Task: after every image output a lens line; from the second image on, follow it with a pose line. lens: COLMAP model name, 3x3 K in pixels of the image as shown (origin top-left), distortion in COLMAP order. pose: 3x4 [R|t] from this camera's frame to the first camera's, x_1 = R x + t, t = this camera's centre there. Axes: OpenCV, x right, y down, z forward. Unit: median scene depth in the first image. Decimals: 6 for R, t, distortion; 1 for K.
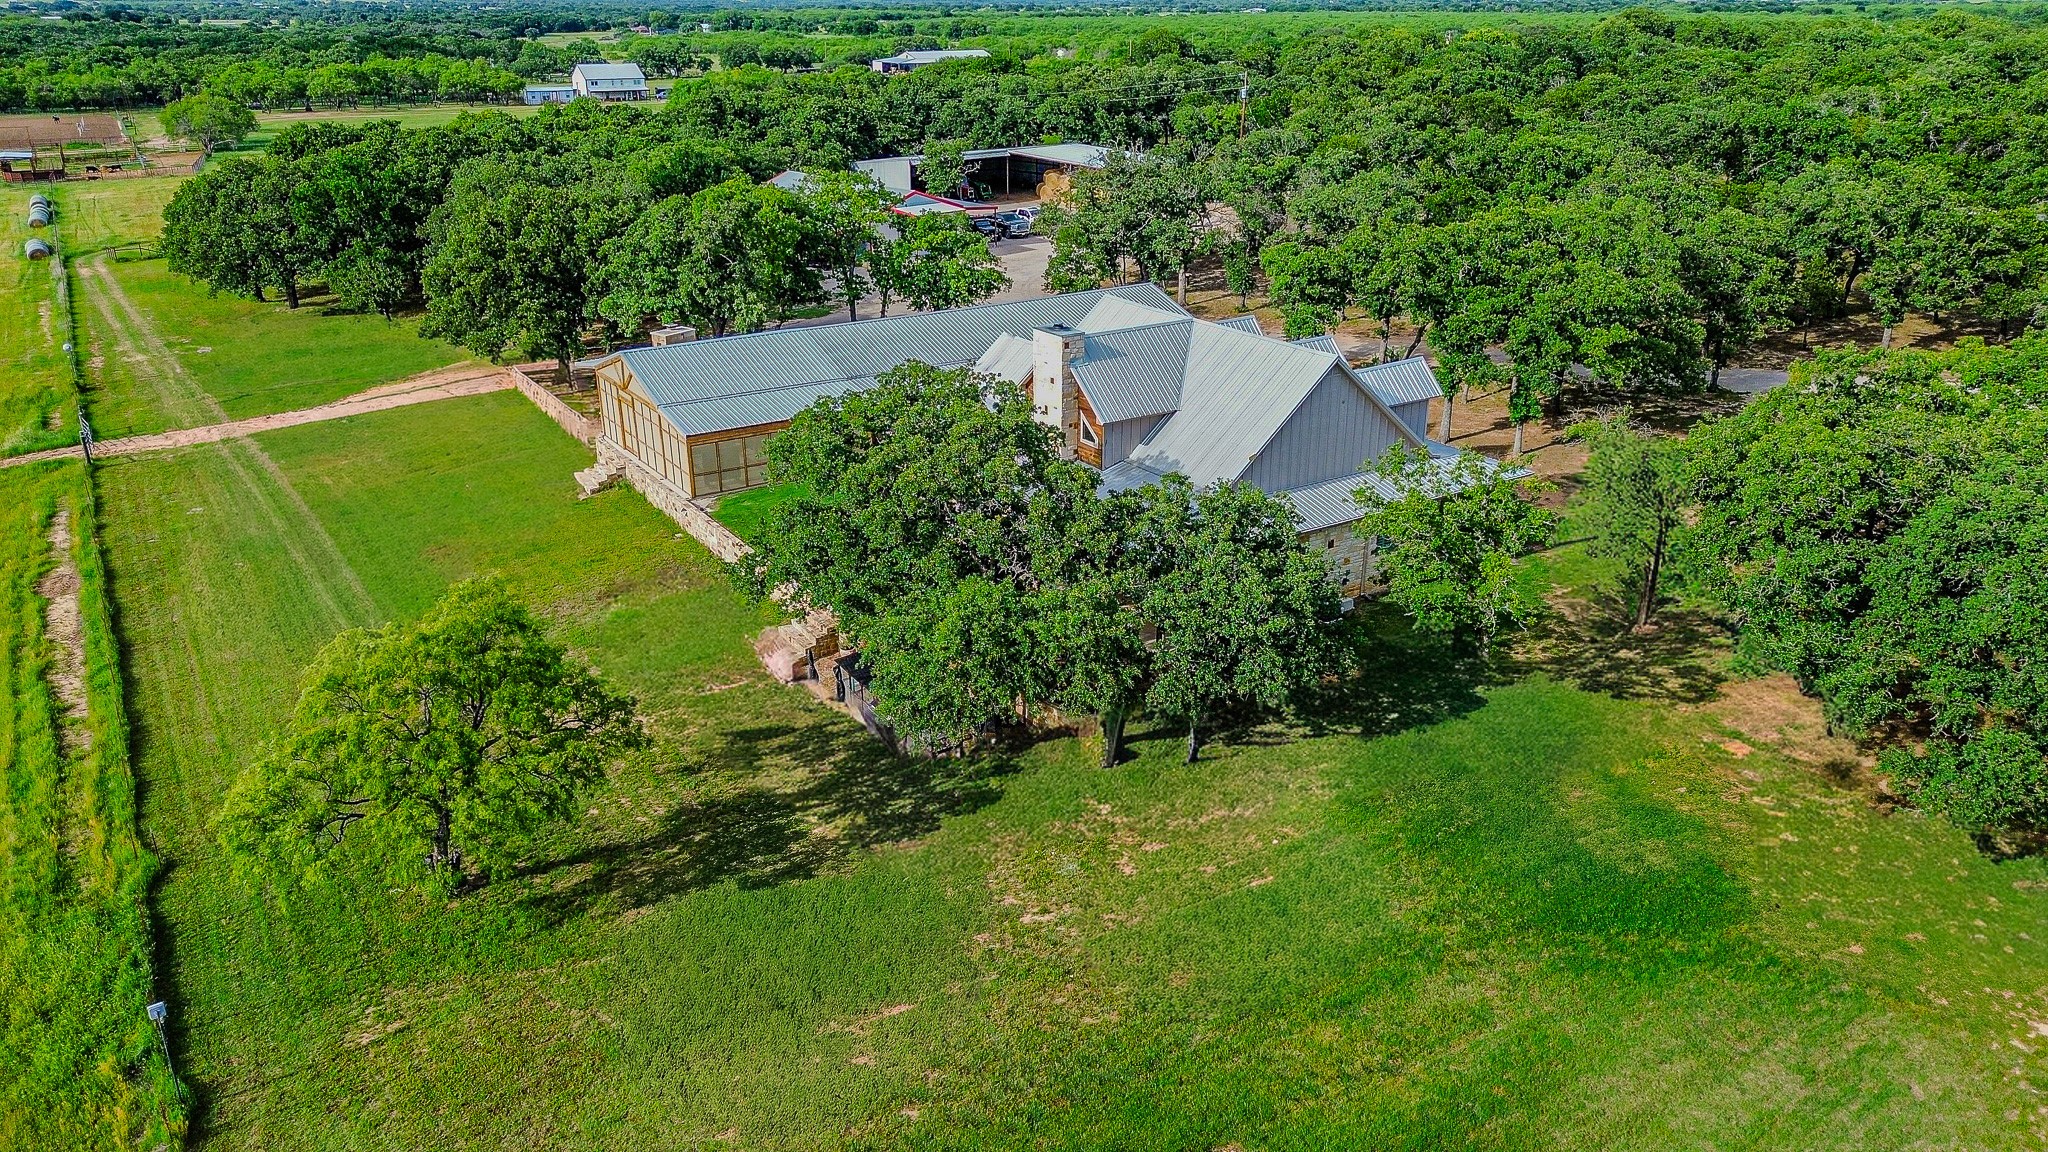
lens RADIAL K [[1451.7, 0, 1021.2], [0, 1451.7, 545.8], [0, 0, 1]] dist [0.068811, -0.062471]
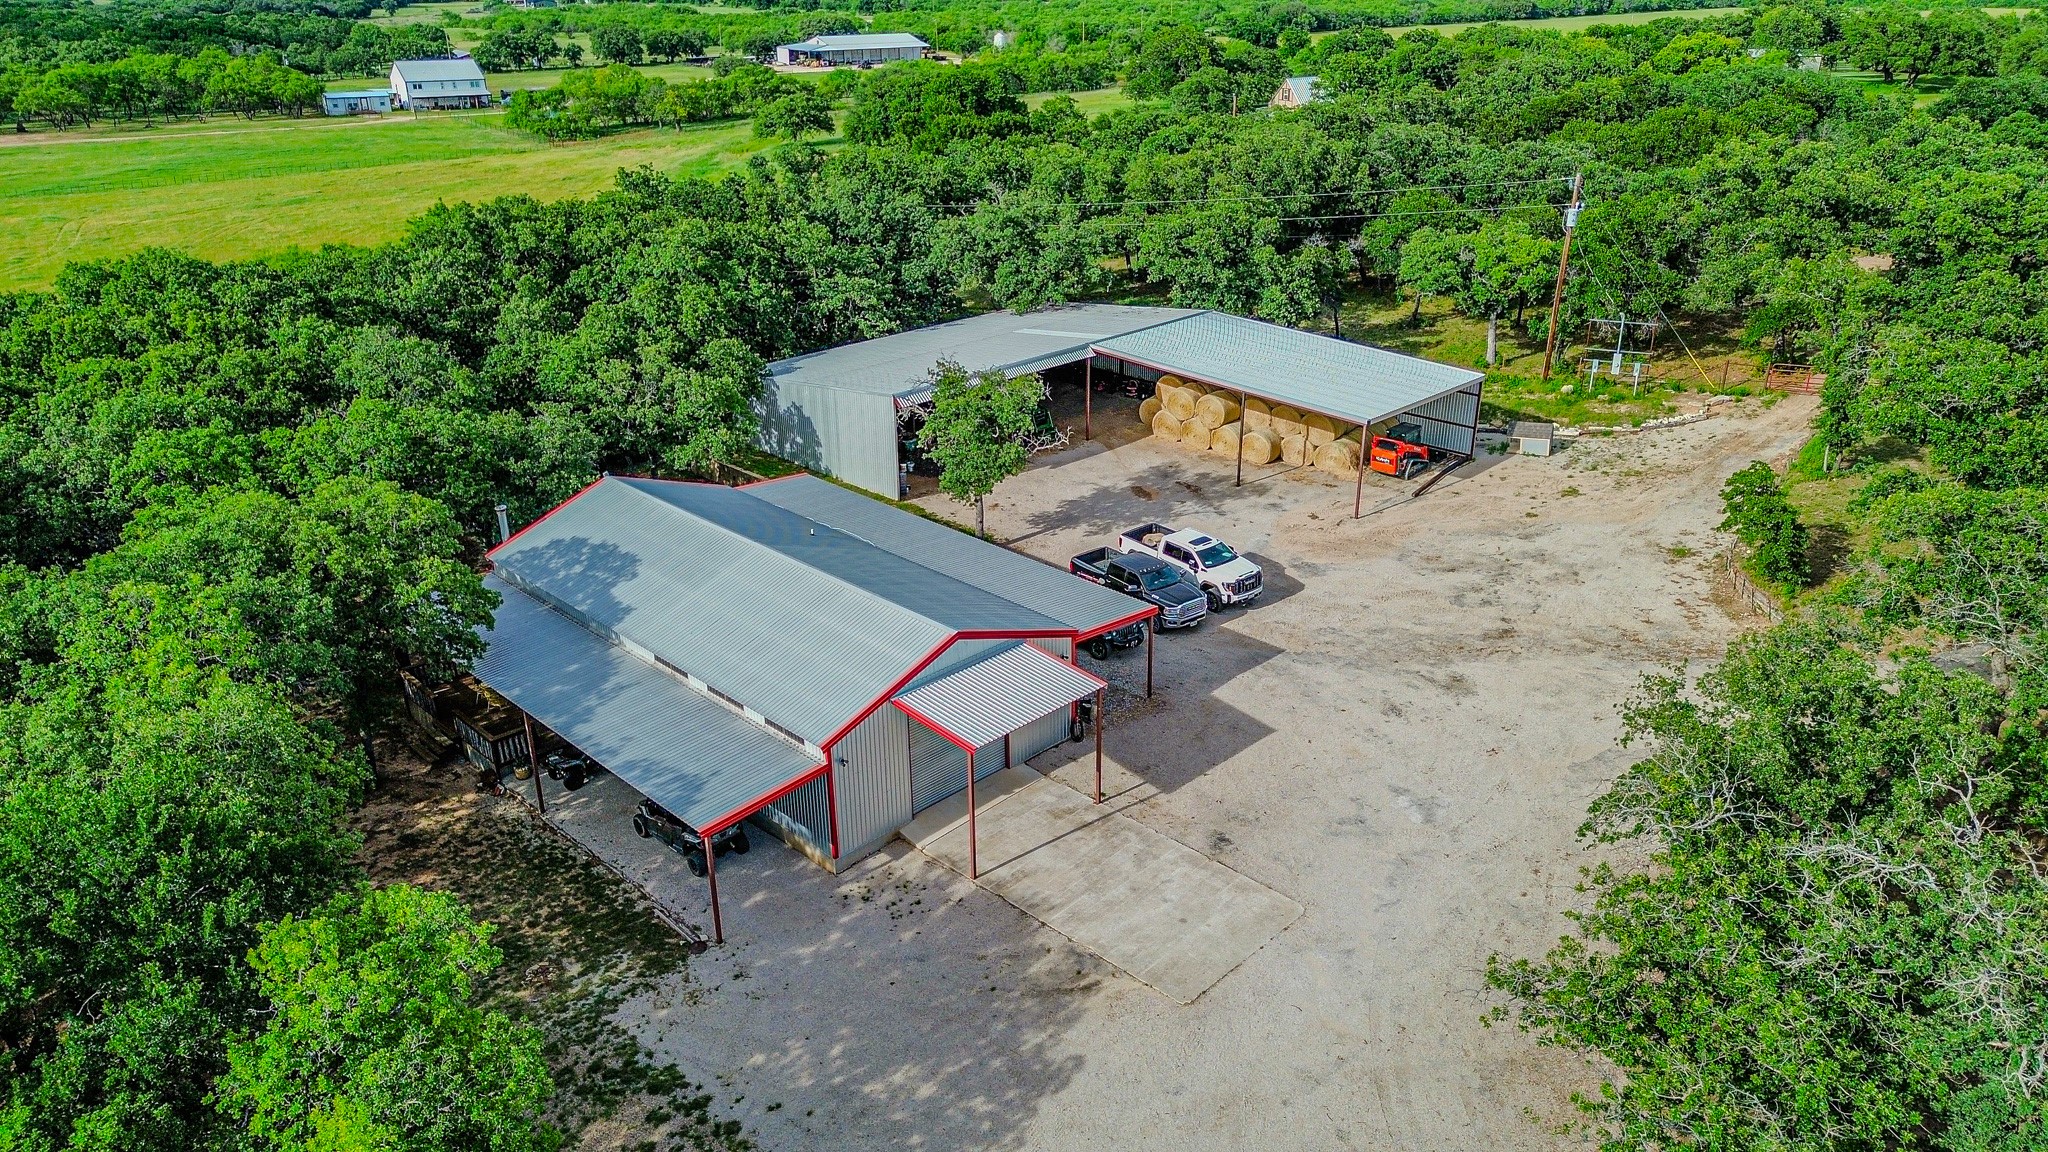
lens RADIAL K [[1451.7, 0, 1021.2], [0, 1451.7, 545.8], [0, 0, 1]] dist [0.068811, -0.062471]
pose [[0.998027, -0.023788, 0.058101, -0.023647], [0.022536, 0.999502, 0.022101, -0.083680], [-0.058598, -0.020748, 0.998066, 0.201713]]
